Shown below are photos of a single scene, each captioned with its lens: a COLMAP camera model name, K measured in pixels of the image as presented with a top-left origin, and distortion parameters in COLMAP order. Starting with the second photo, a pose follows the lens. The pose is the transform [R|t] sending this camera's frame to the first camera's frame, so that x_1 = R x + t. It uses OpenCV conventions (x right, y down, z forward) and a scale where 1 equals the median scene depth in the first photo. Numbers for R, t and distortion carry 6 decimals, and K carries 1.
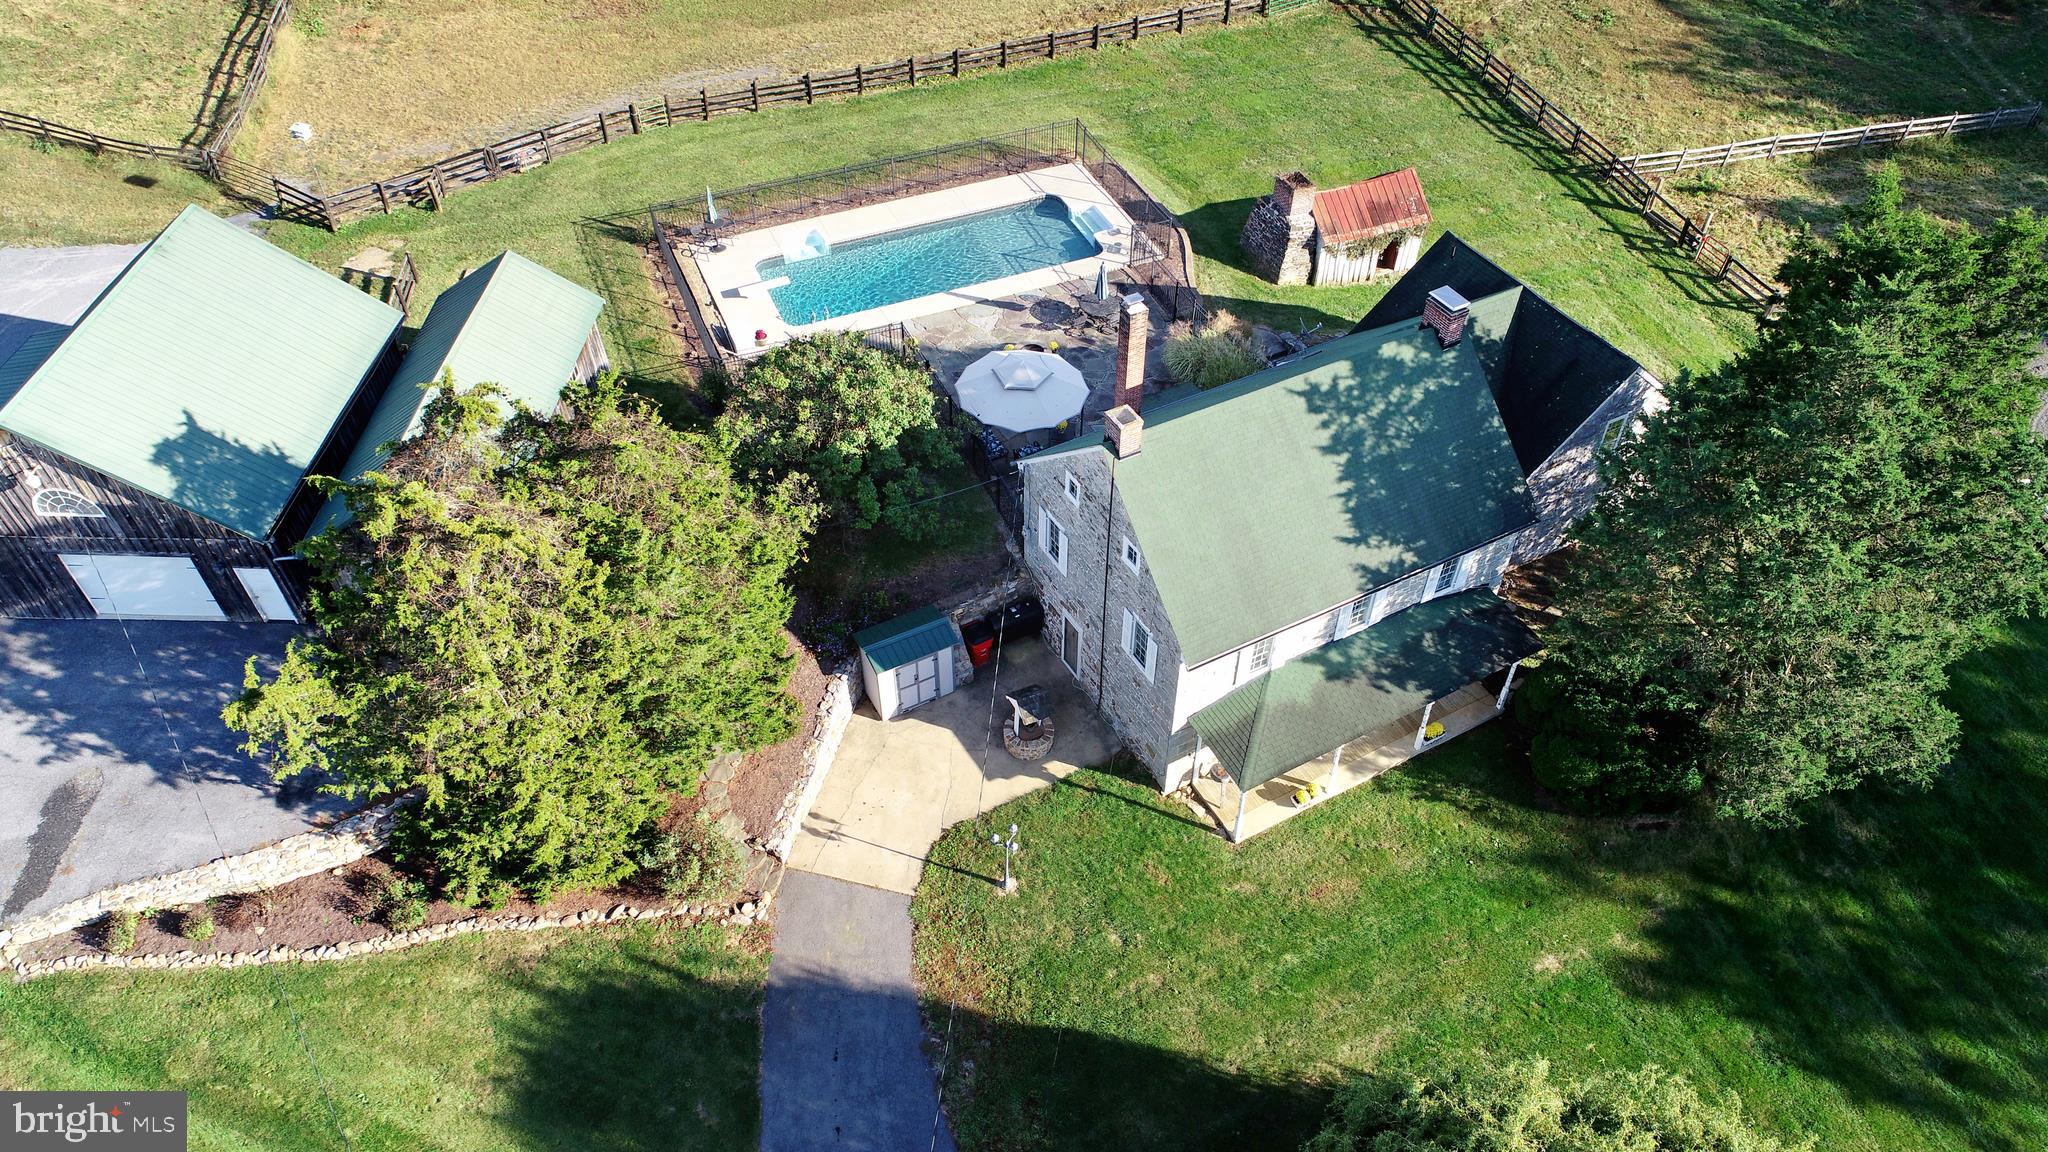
lens RADIAL K [[1395.4, 0, 1024.0], [0, 1395.4, 576.0], [0, 0, 1]] dist [0.000721, 0.001015]
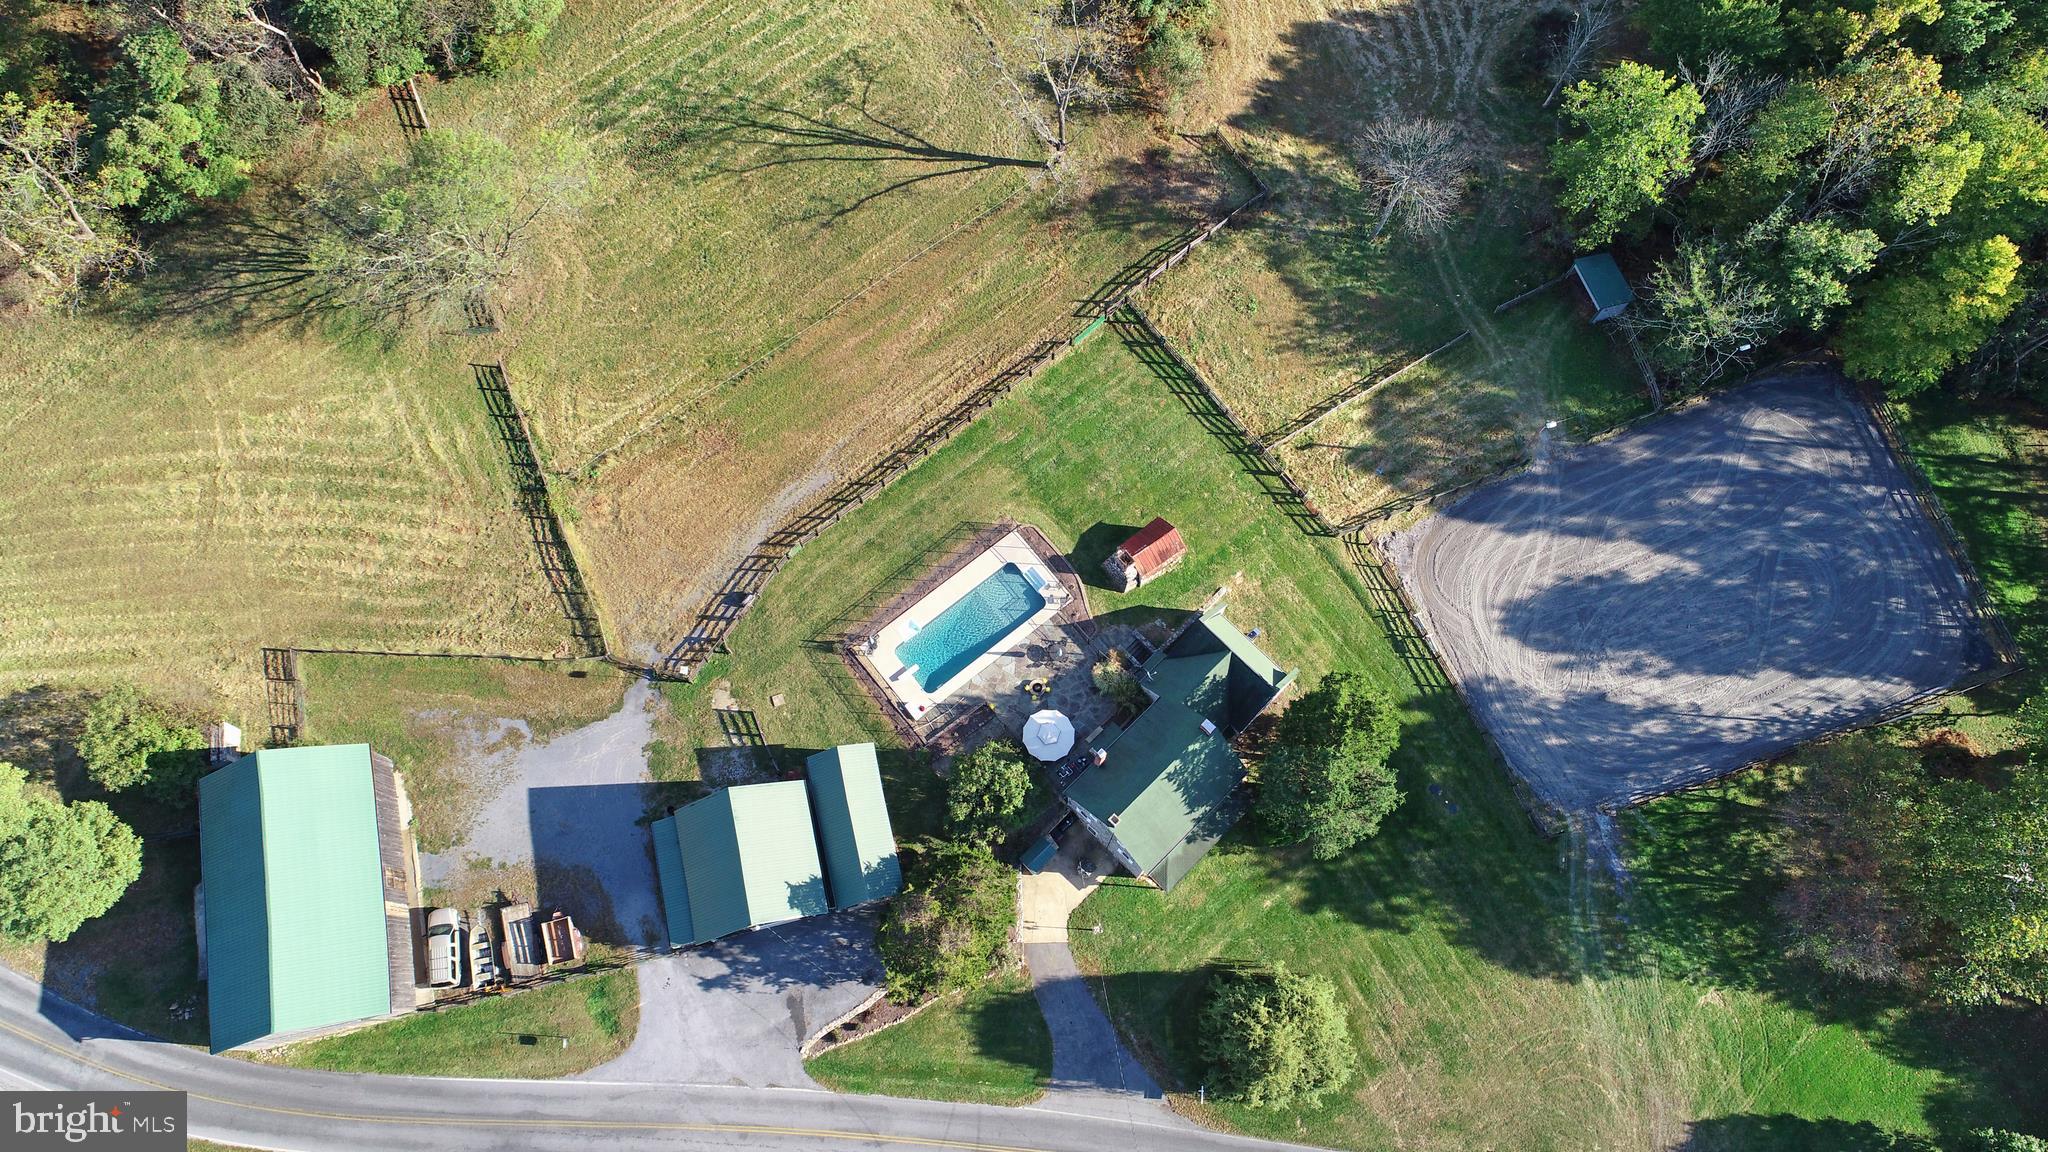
lens RADIAL K [[1395.4, 0, 1024.0], [0, 1395.4, 576.0], [0, 0, 1]] dist [0.000721, 0.001015]
pose [[0.961734, -0.259664, 0.087416, -0.213678], [0.192771, 0.868022, 0.457577, -1.739911], [-0.194695, -0.423216, 0.884862, -1.240241]]
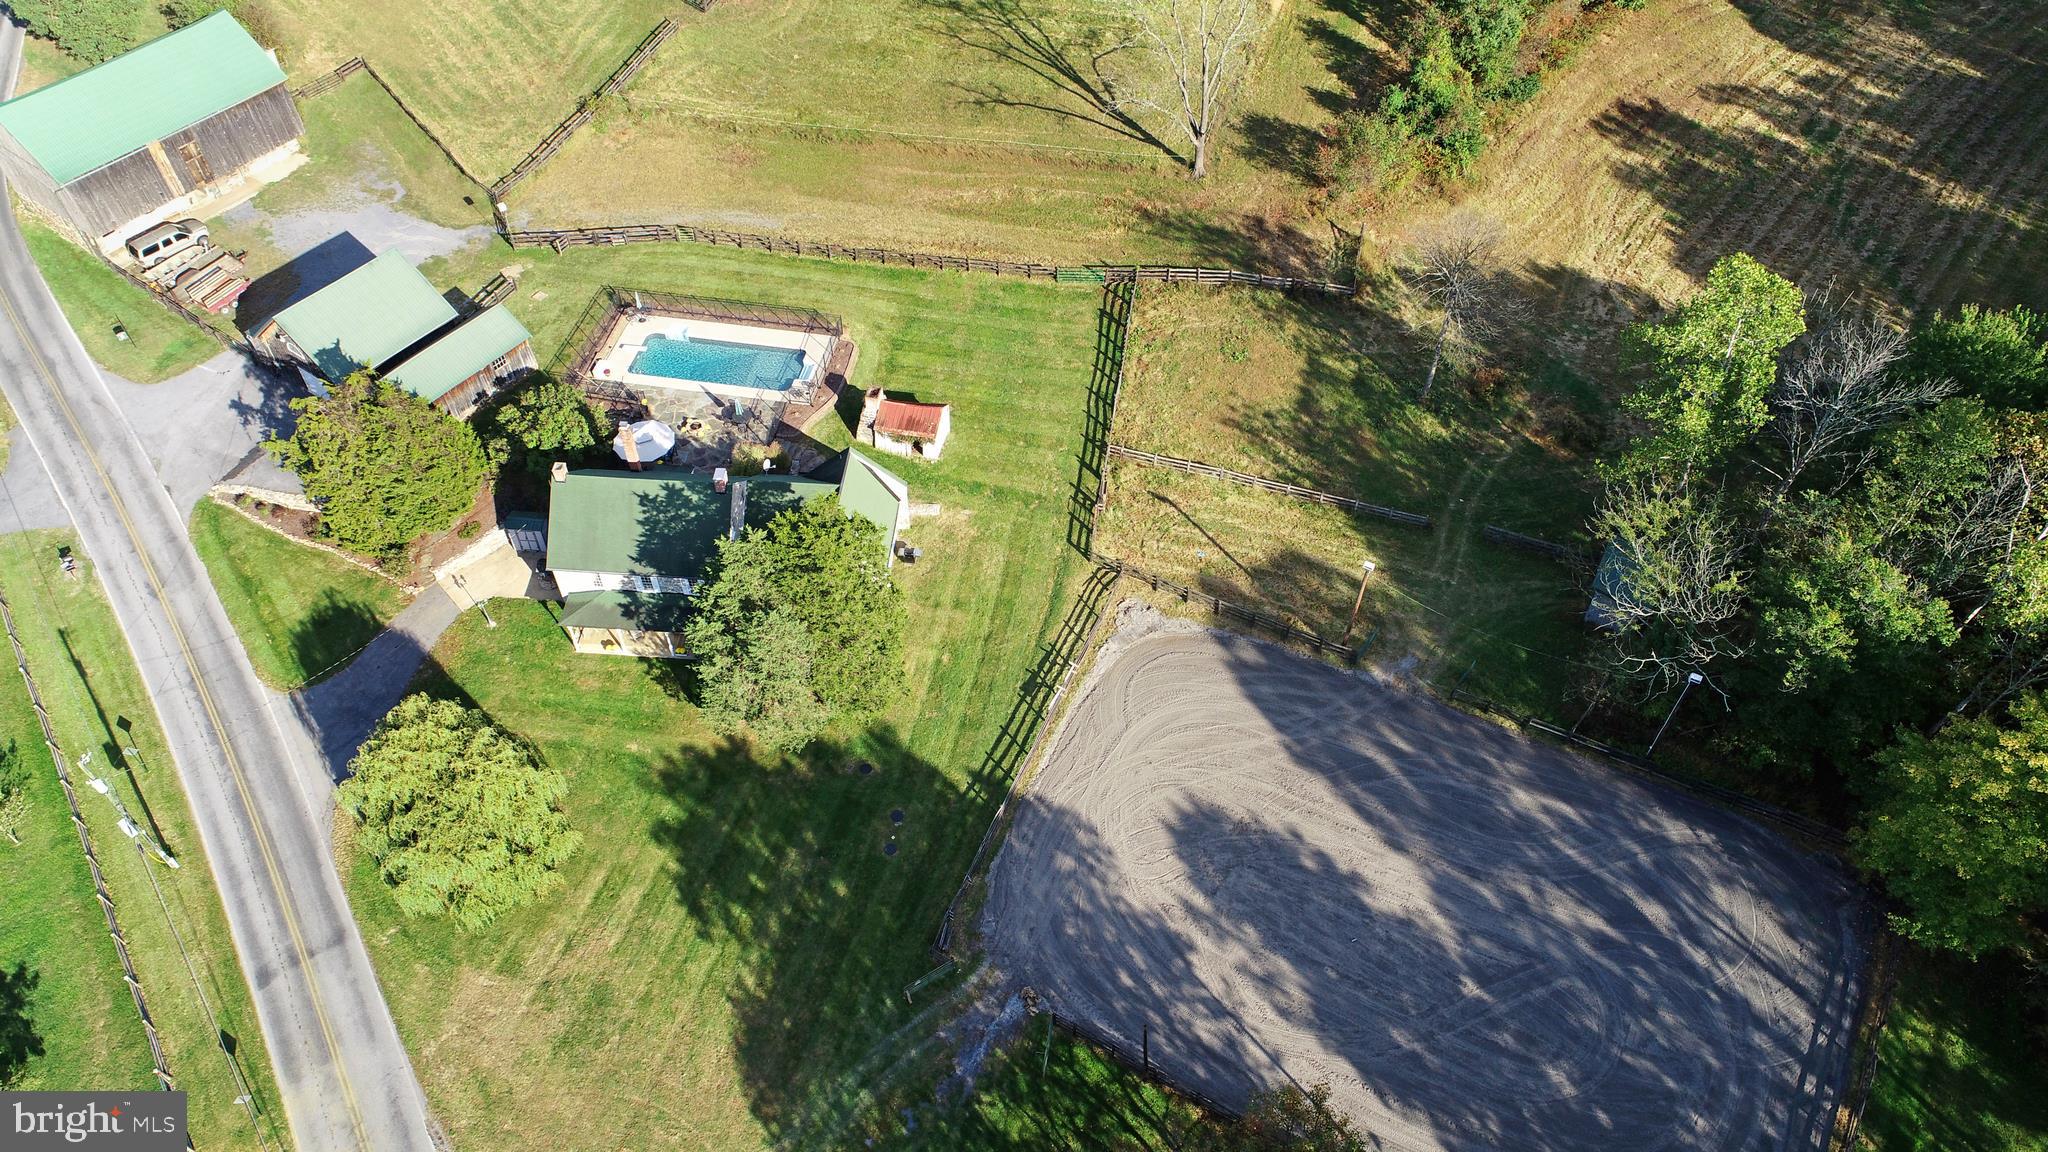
lens RADIAL K [[1392.7, 0, 1011.7], [0, 1392.7, 581.0], [0, 0, 1]] dist [-0.000978, 0.001557]
pose [[0.836369, 0.409341, -0.364591, 1.524395], [-0.387330, 0.911952, 0.135351, -0.507509], [0.387894, 0.028014, 0.921278, -0.866820]]
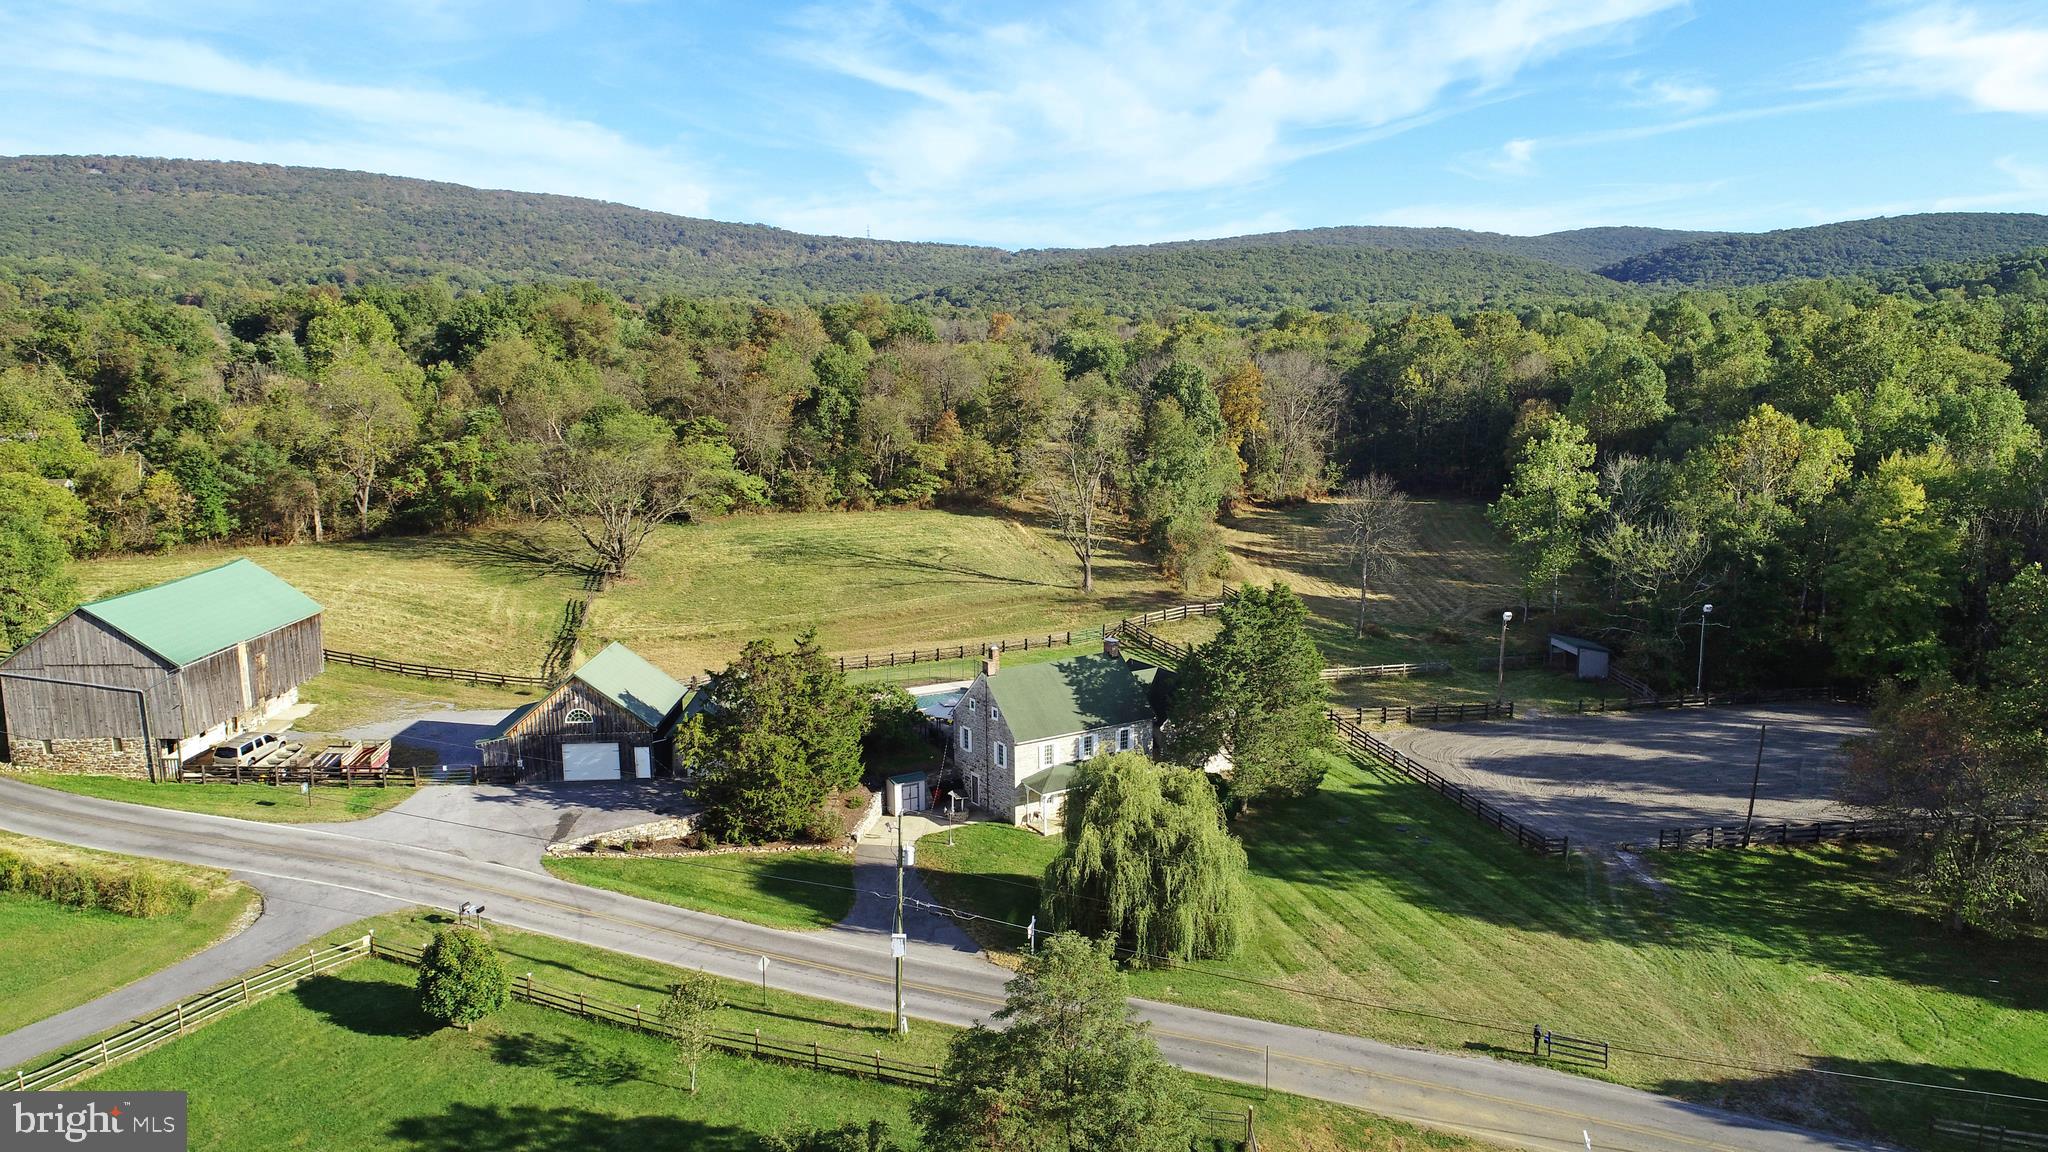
lens RADIAL K [[1392.7, 0, 1011.7], [0, 1392.7, 581.0], [0, 0, 1]] dist [-0.000978, 0.001557]
pose [[0.998279, -0.020992, 0.054757, -0.026868], [0.048744, 0.816155, -0.575774, 1.165148], [-0.032603, 0.577452, 0.815774, -1.163057]]
